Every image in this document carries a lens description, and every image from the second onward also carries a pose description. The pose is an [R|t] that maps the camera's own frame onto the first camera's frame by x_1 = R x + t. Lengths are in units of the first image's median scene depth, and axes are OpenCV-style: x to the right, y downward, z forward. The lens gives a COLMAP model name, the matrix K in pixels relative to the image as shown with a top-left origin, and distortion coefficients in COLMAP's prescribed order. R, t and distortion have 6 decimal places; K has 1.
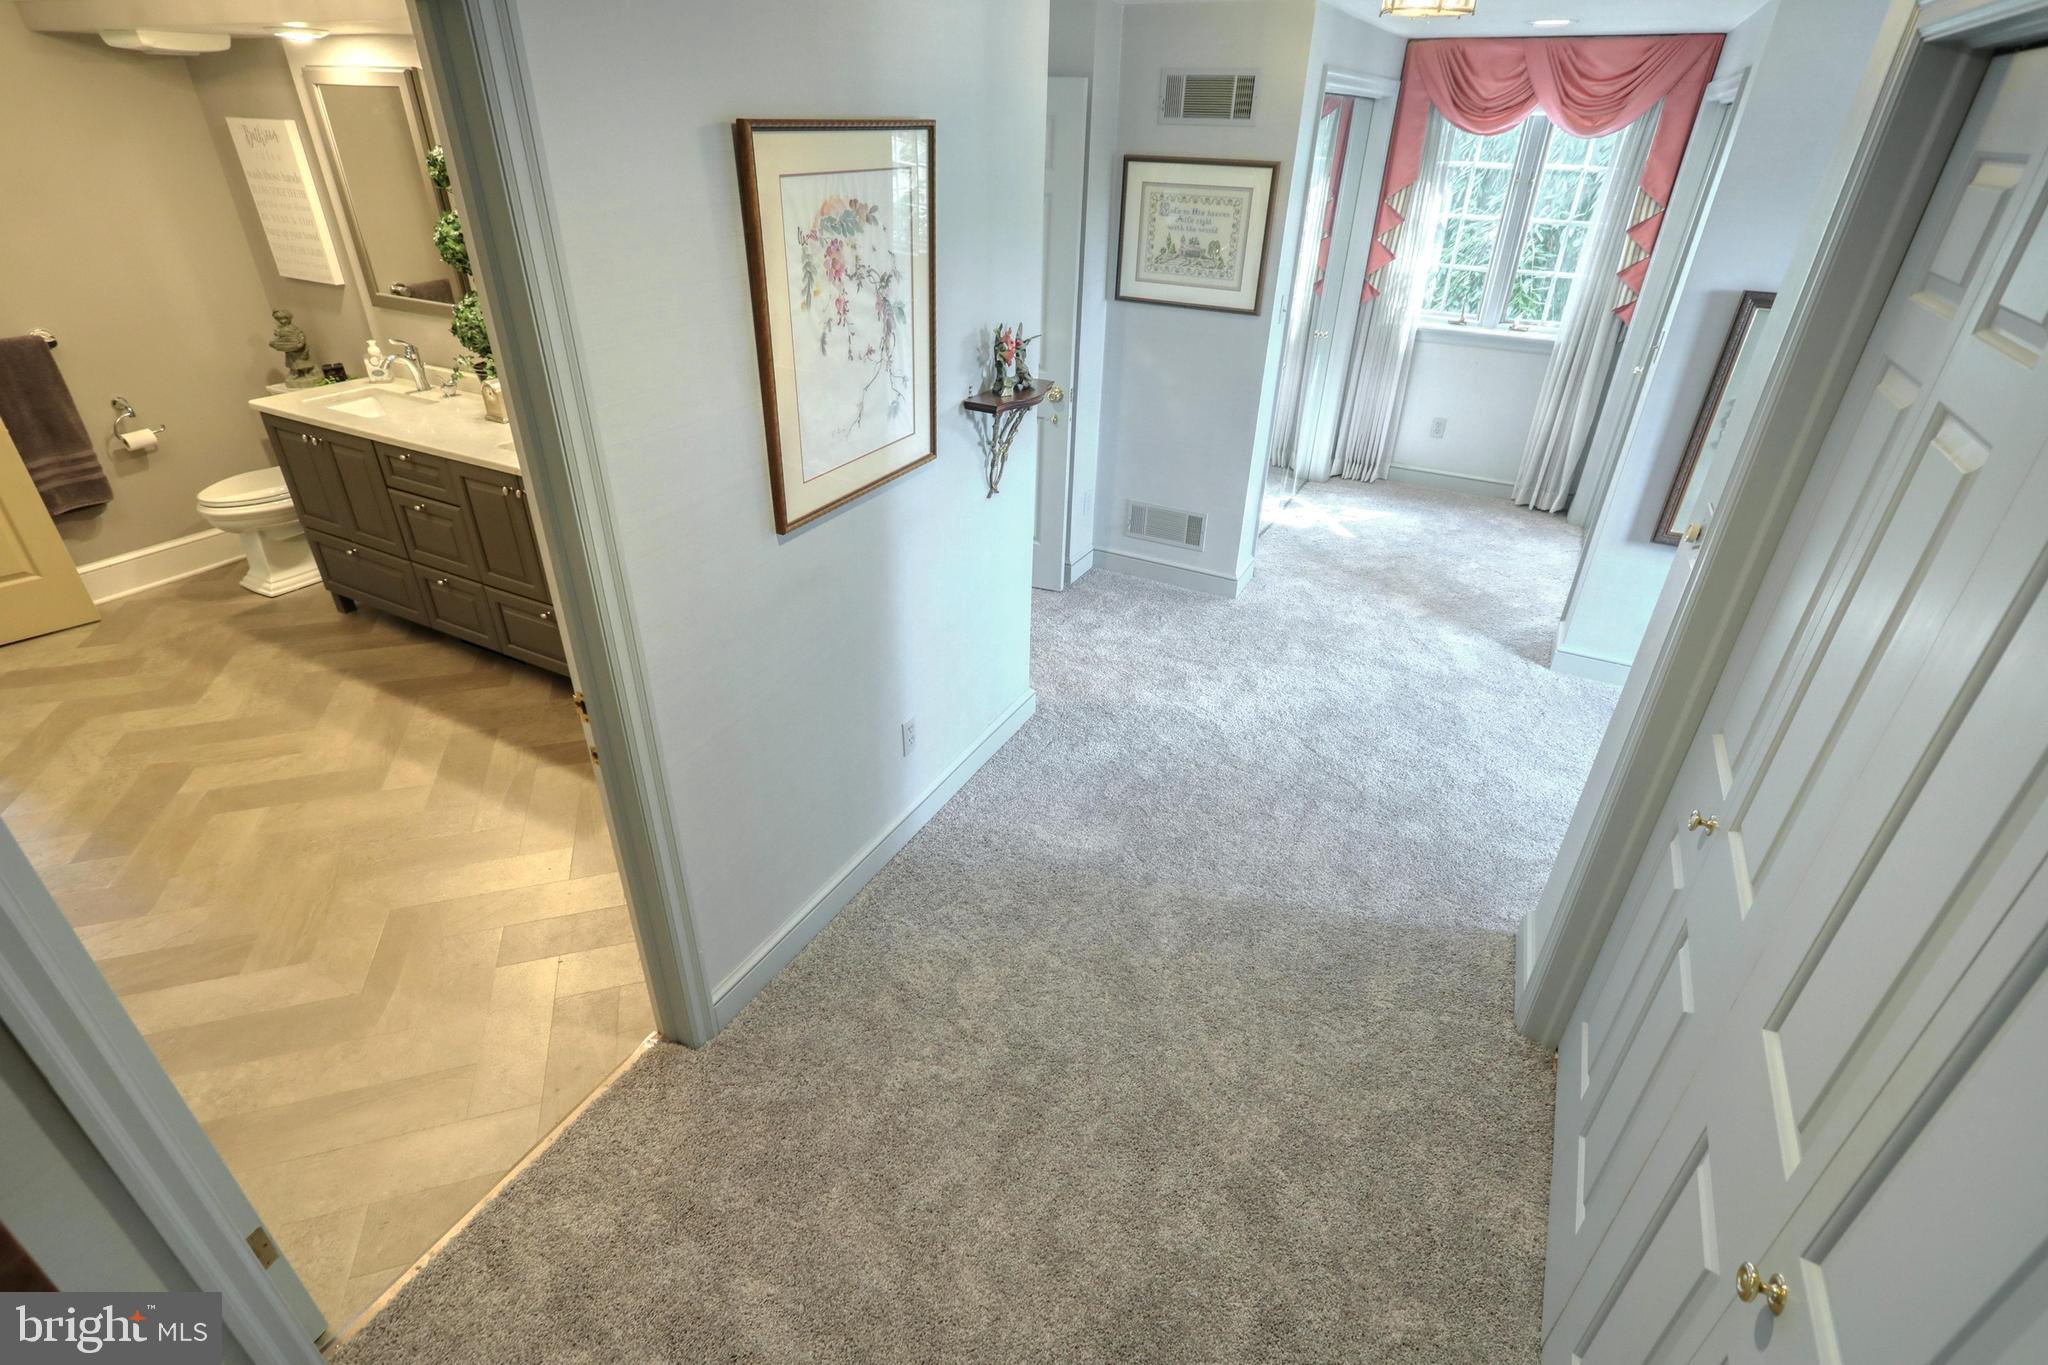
lens RADIAL K [[965.6, 0, 1020.5], [0, 965.6, 678.9], [0, 0, 1]] dist [-0.000188, 0.000820]
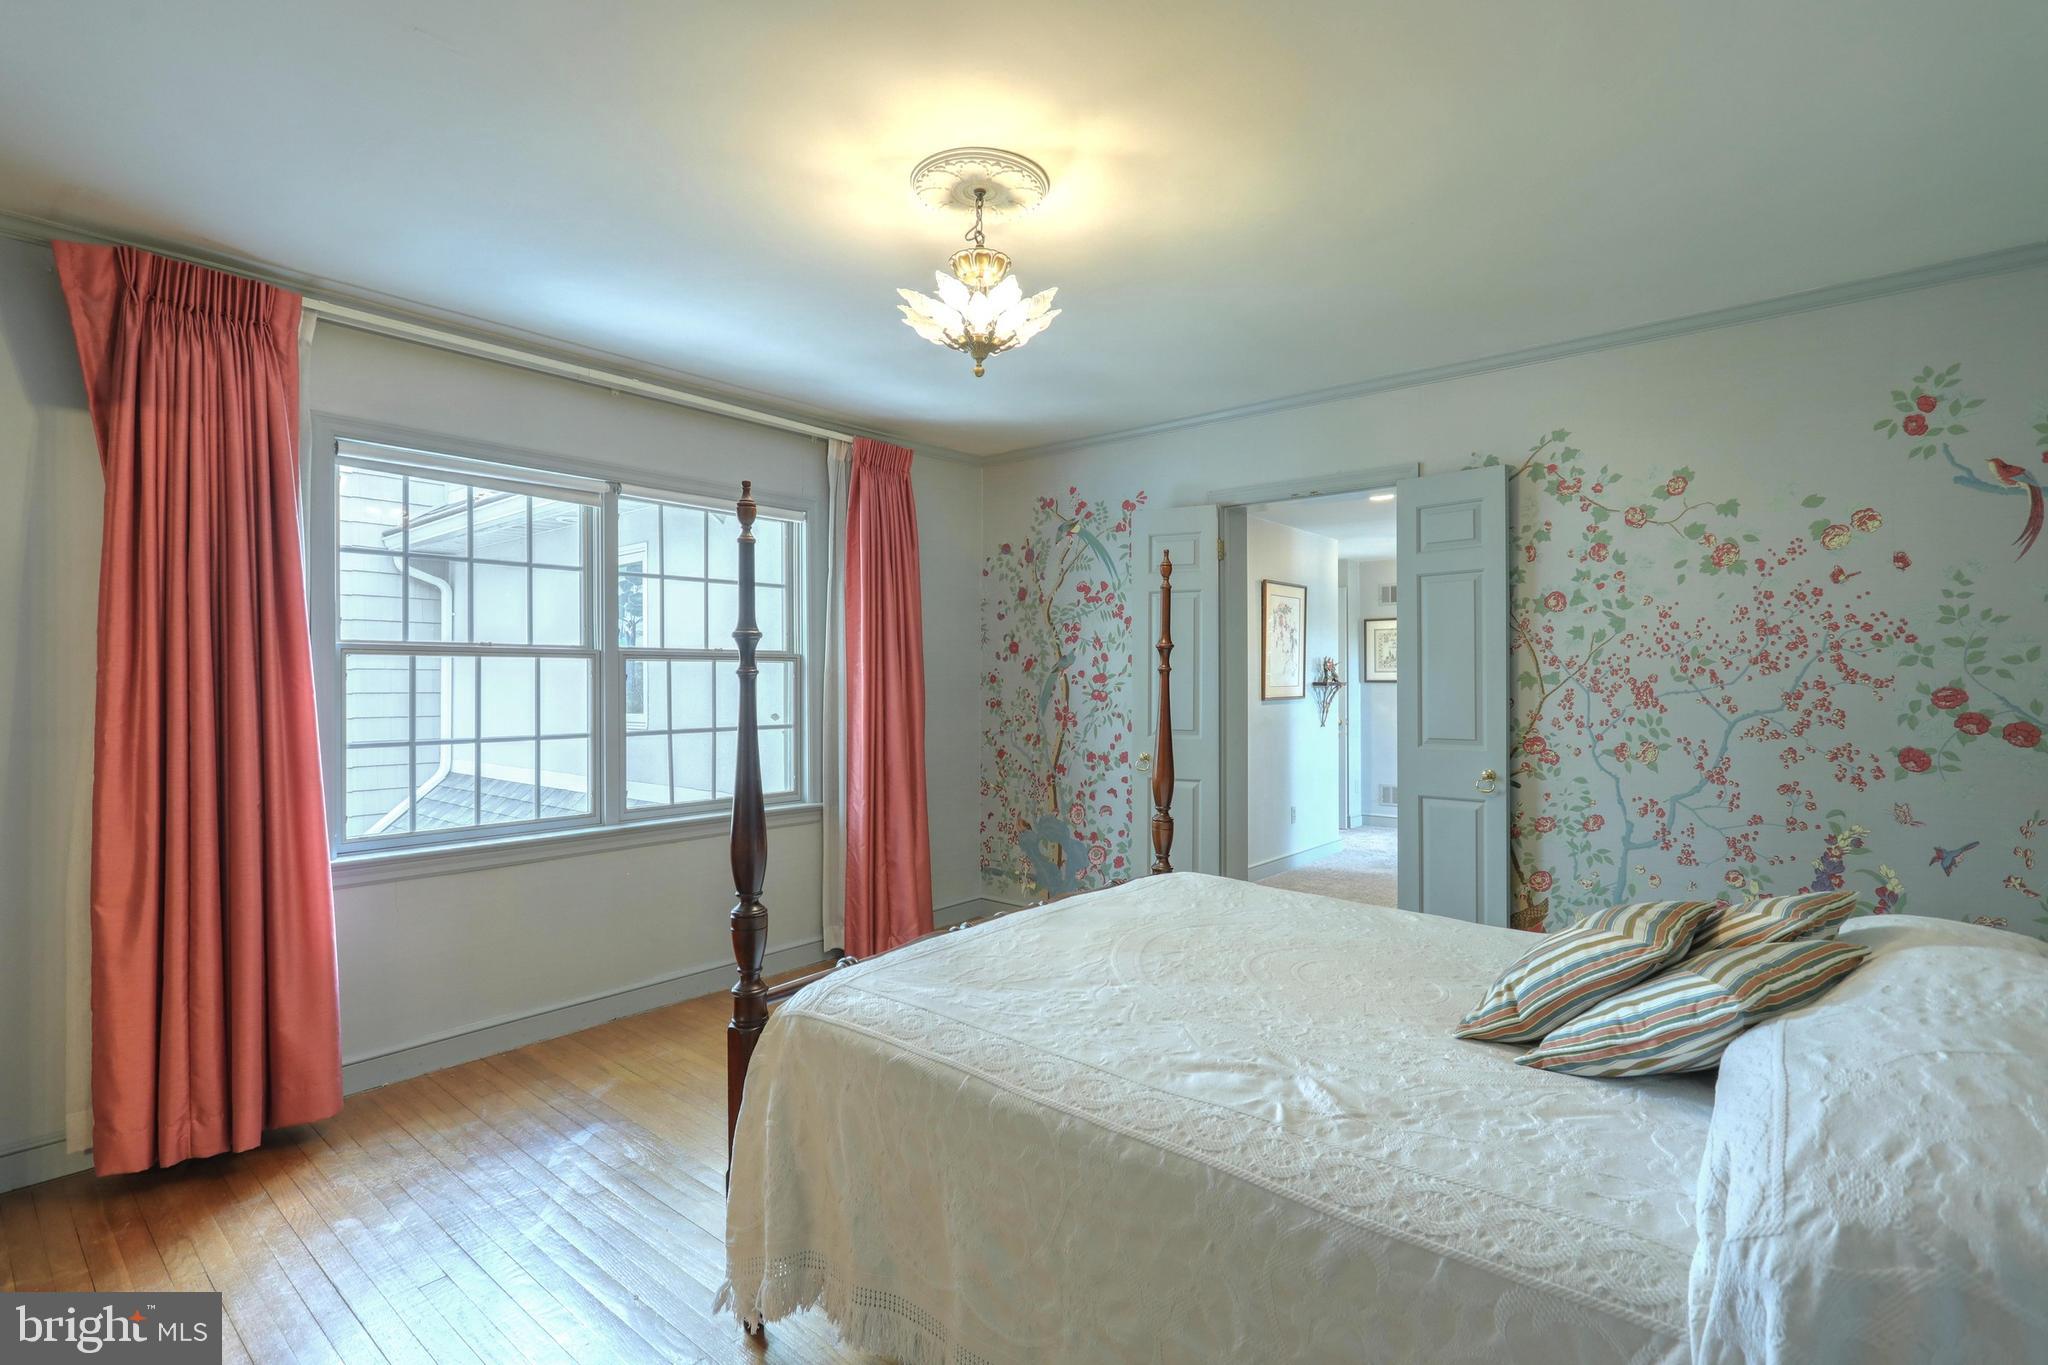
lens RADIAL K [[965.6, 0, 1025.4], [0, 965.6, 681.8], [0, 0, 1]] dist [-0.000188, 0.000820]
pose [[0.976903, -0.024388, -0.212286, -0.180736], [-0.086317, 0.863765, -0.496447, 0.731555], [0.195472, 0.503305, 0.841709, -0.915466]]
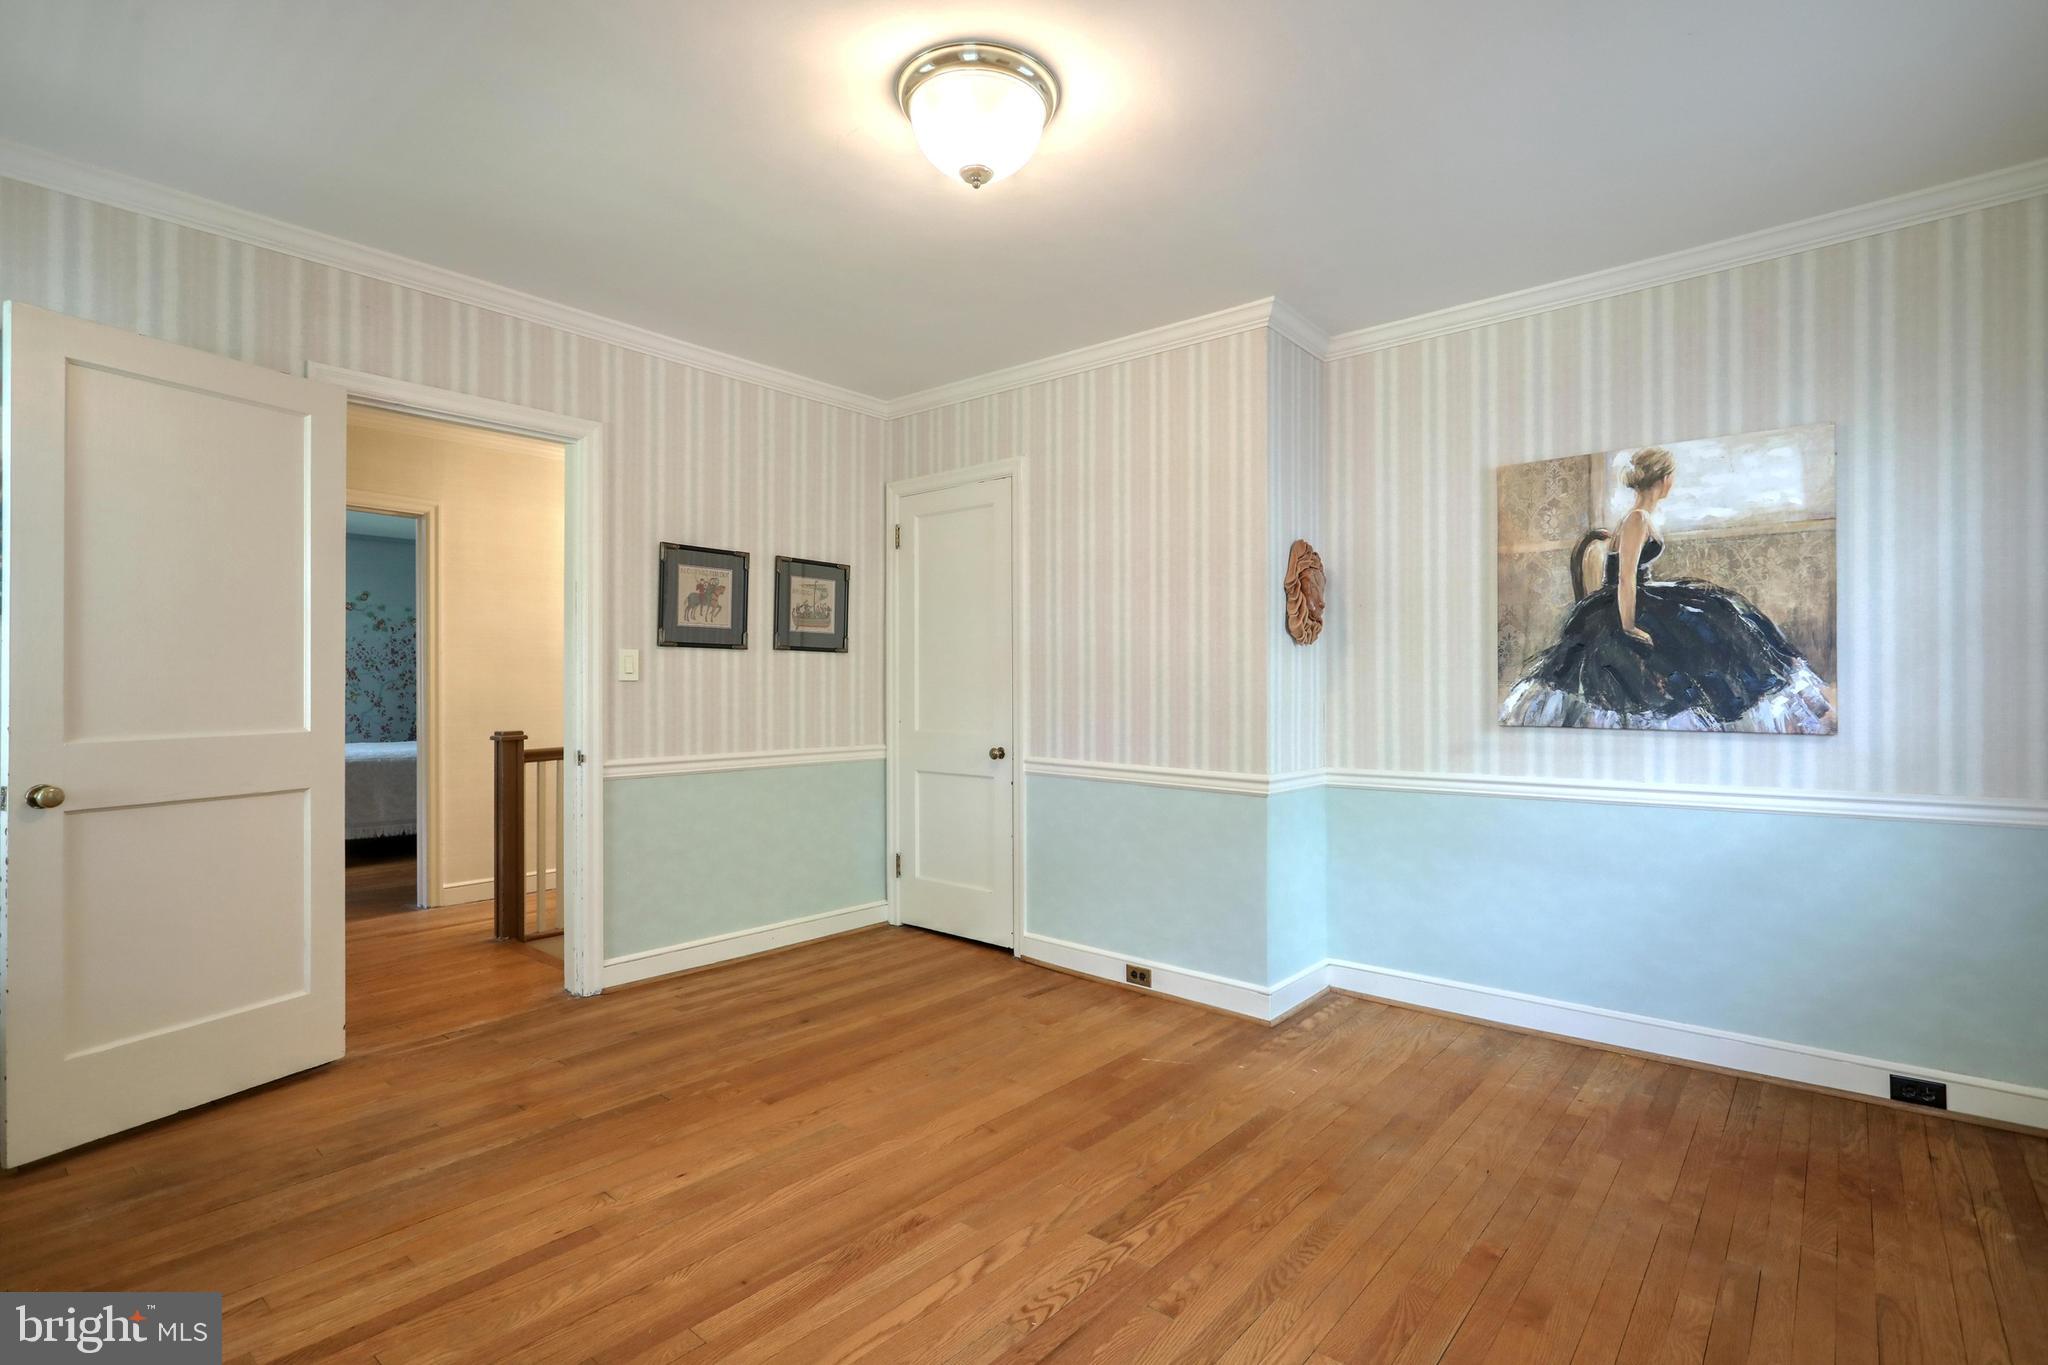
lens RADIAL K [[965.6, 0, 1022.0], [0, 965.6, 684.2], [0, 0, 1]] dist [-0.000188, 0.000820]
pose [[0.231636, -0.020731, 0.972582, -1.626104], [0.495908, 0.862630, -0.099721, 1.274915], [-0.836911, 0.505410, 0.210097, -1.829572]]
